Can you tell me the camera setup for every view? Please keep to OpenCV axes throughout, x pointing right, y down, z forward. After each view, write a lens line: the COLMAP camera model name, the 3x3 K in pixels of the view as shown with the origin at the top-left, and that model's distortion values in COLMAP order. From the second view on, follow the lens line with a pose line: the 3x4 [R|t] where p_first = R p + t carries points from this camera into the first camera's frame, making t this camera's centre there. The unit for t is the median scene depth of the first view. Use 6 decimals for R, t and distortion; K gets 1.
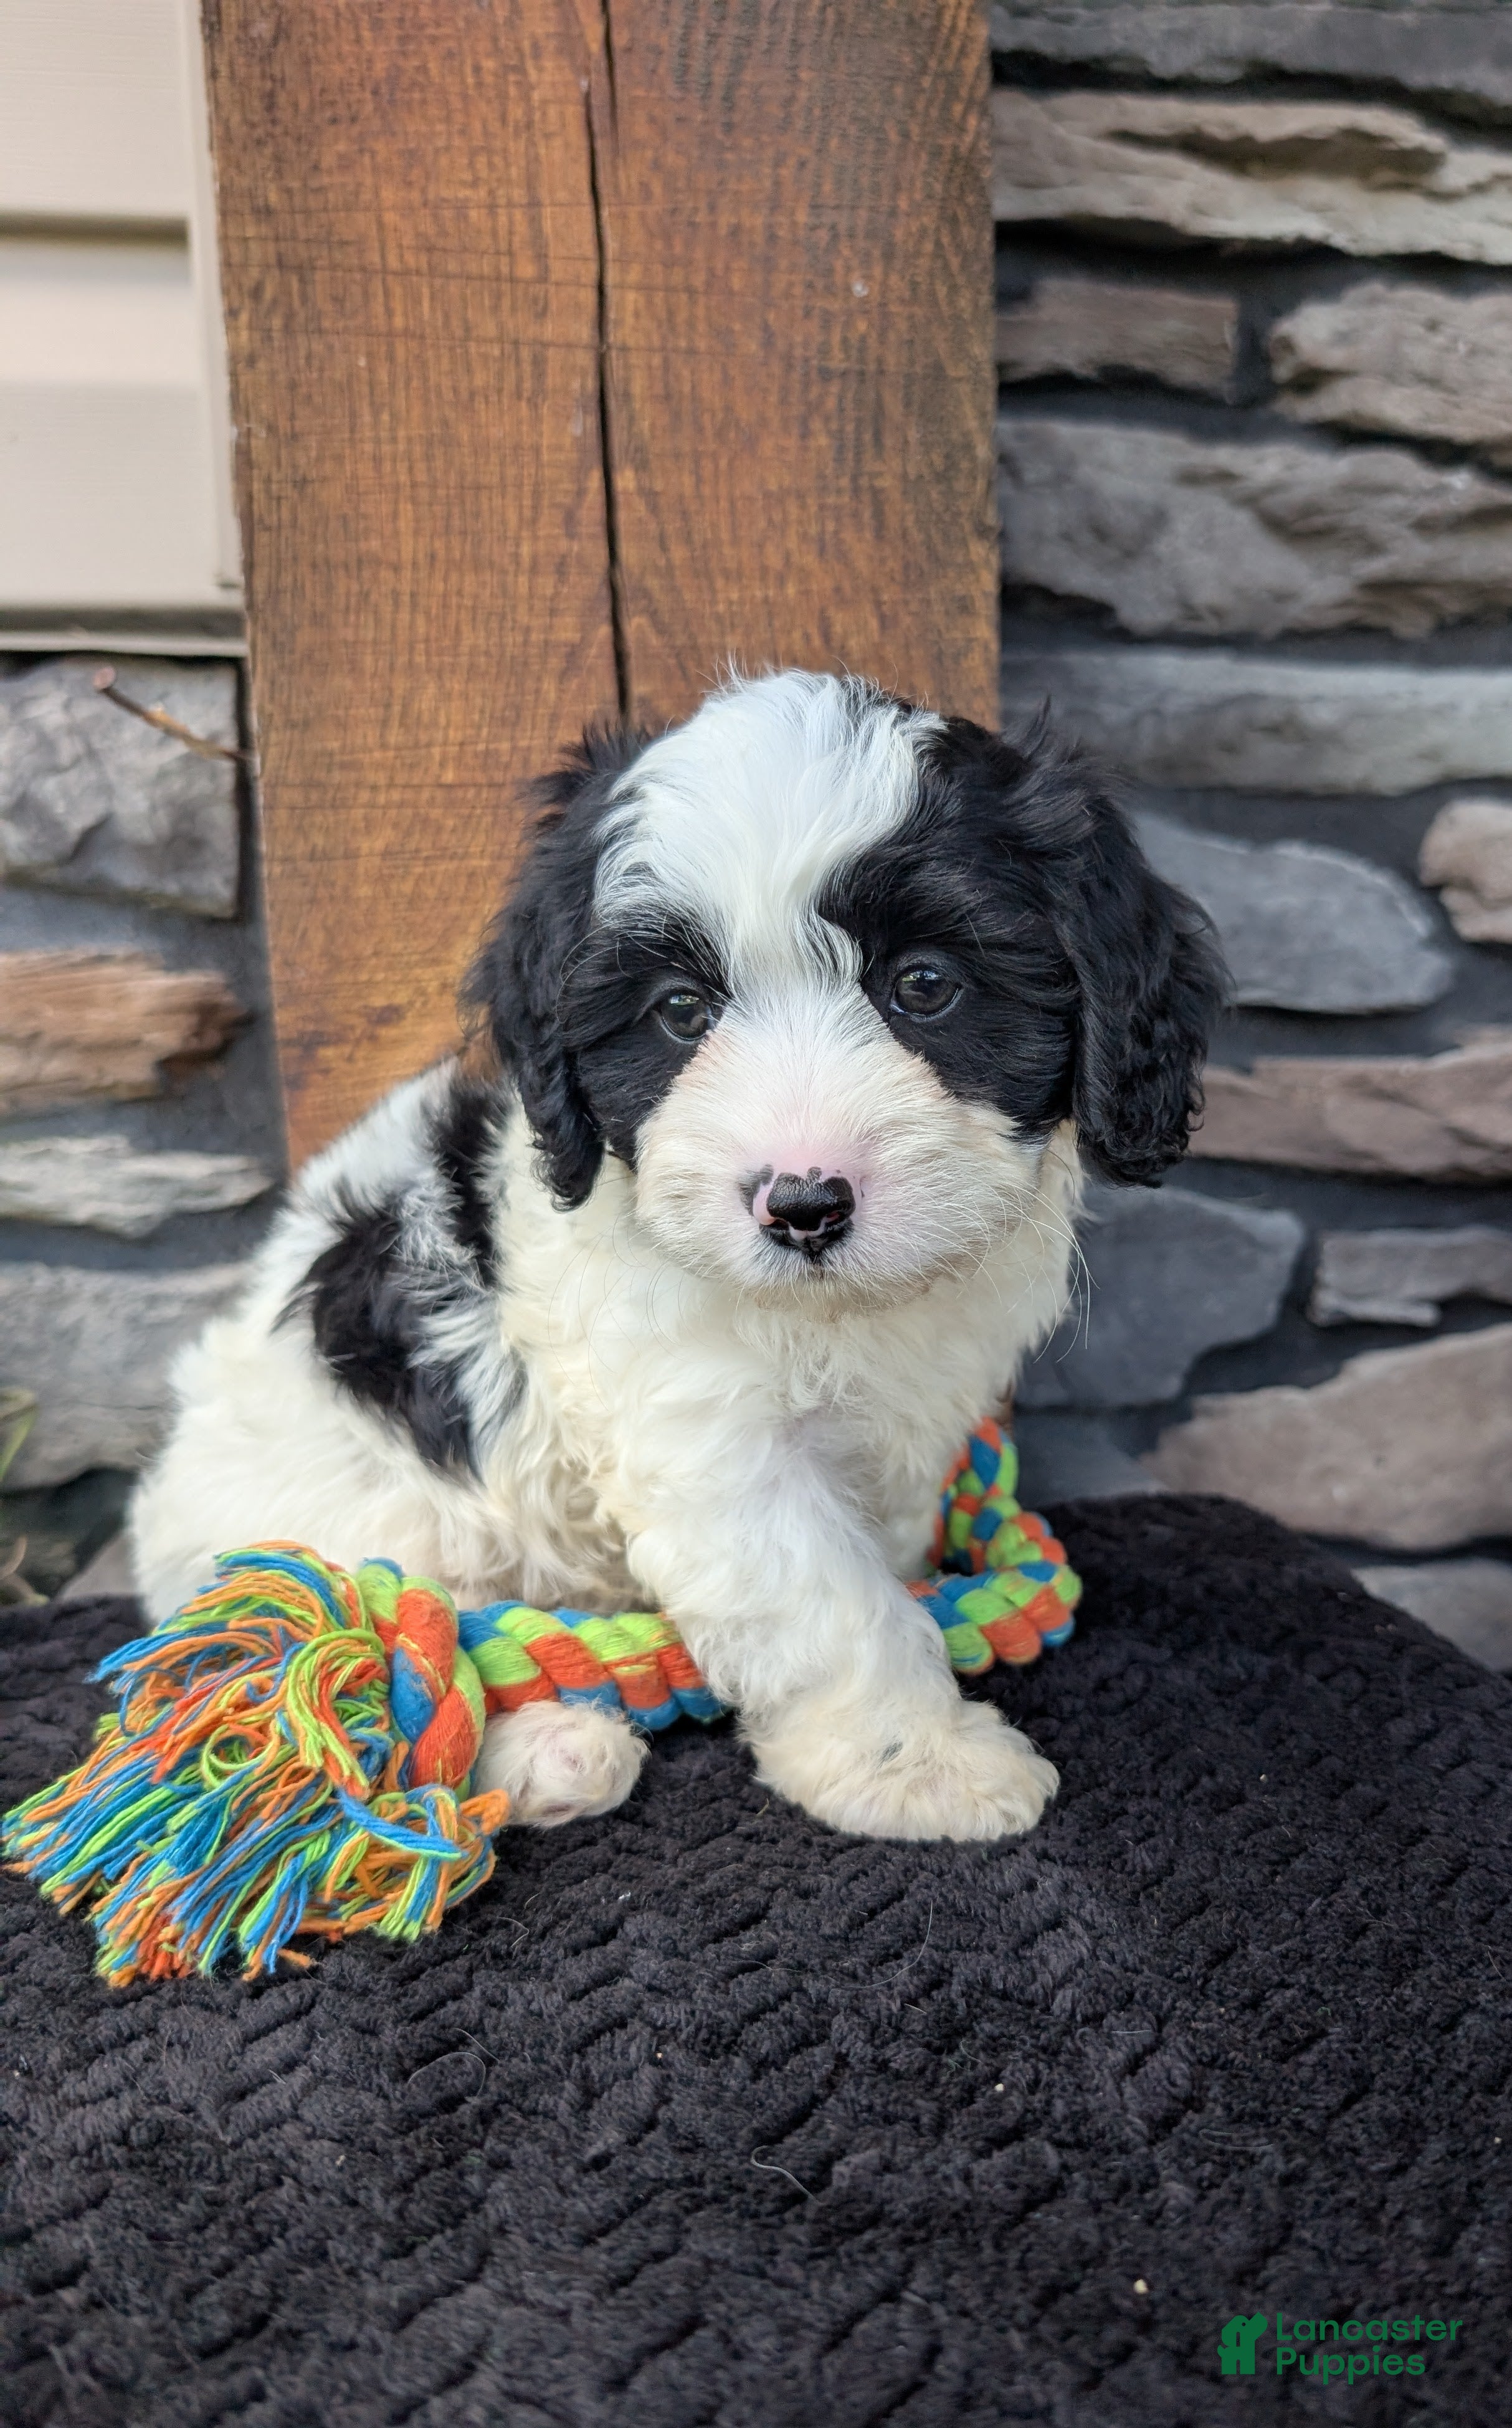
lens RADIAL K [[1887.4, 0, 915.9], [0, 1887.4, 1247.2], [0, 0, 1]] dist [-0.036643, 0.033445]
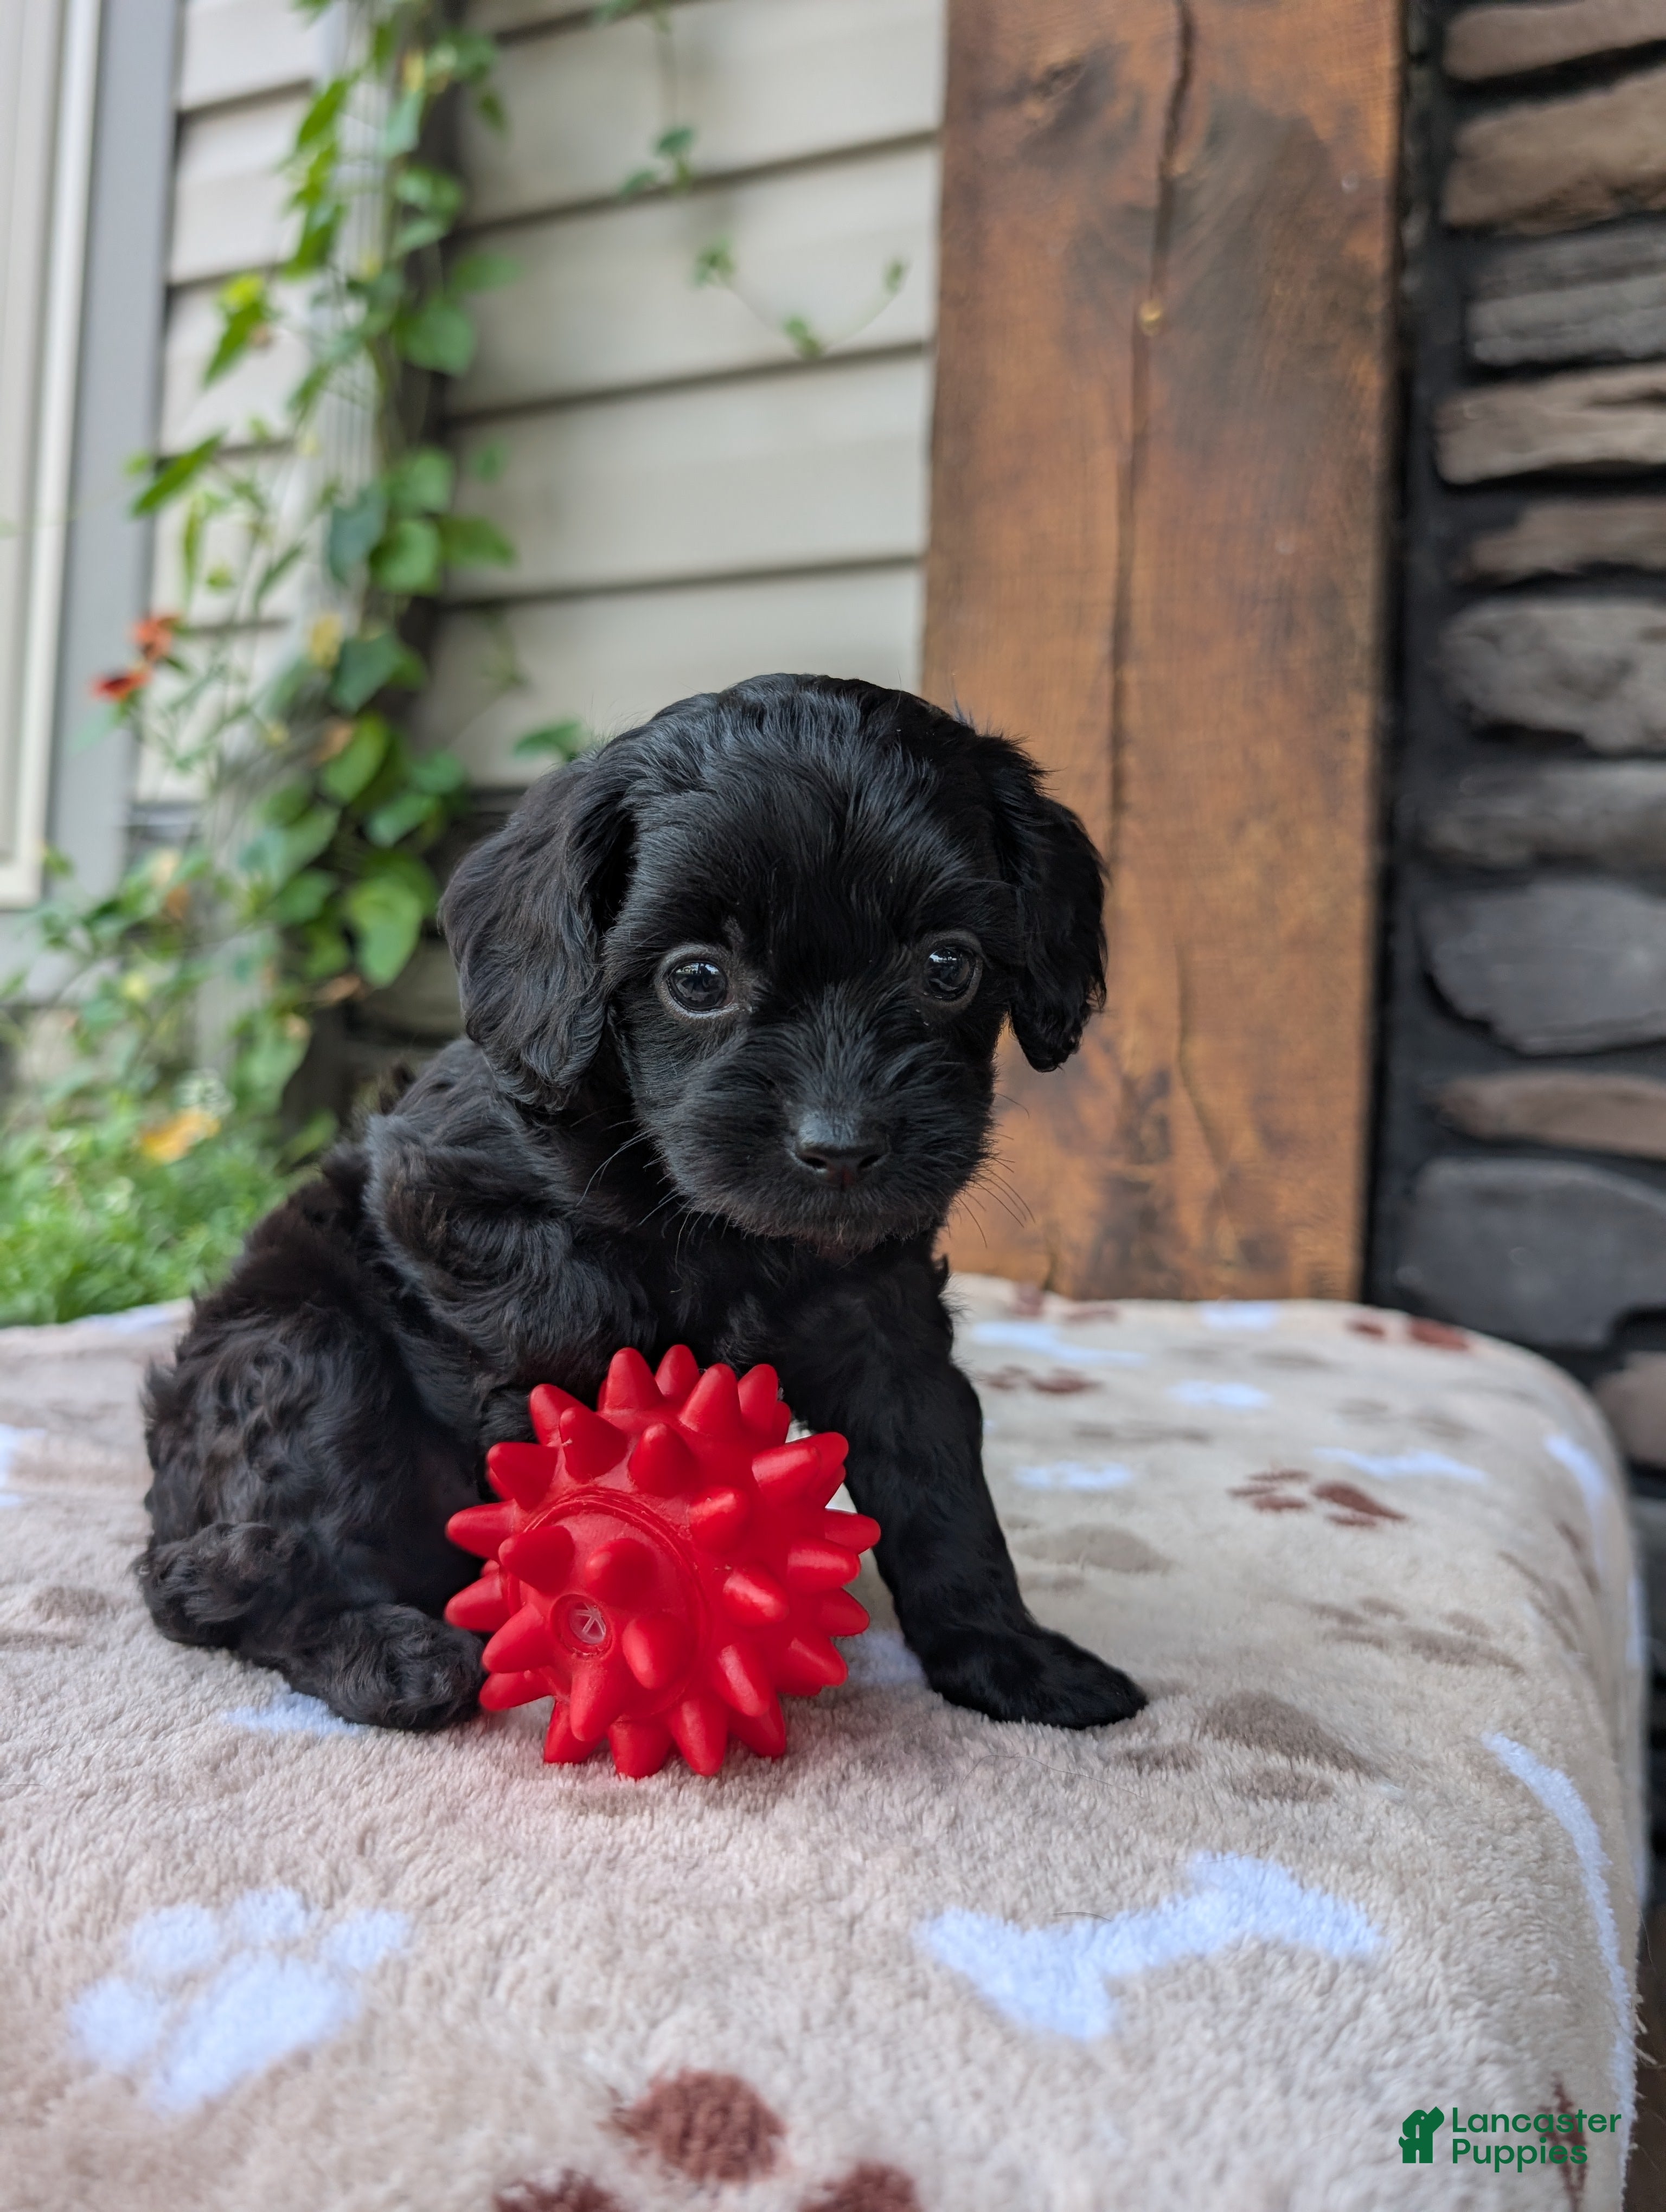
lens RADIAL K [[1660.7, 0, 823.8], [0, 1660.7, 1080.0], [0, 0, 1]] dist [-0.010170, 0.003750]
pose [[0.821482, 0.052991, -0.567767, 0.348539], [-0.142843, 0.983050, -0.114925, 0.112344], [0.552054, 0.175510, 0.815128, -0.210407]]
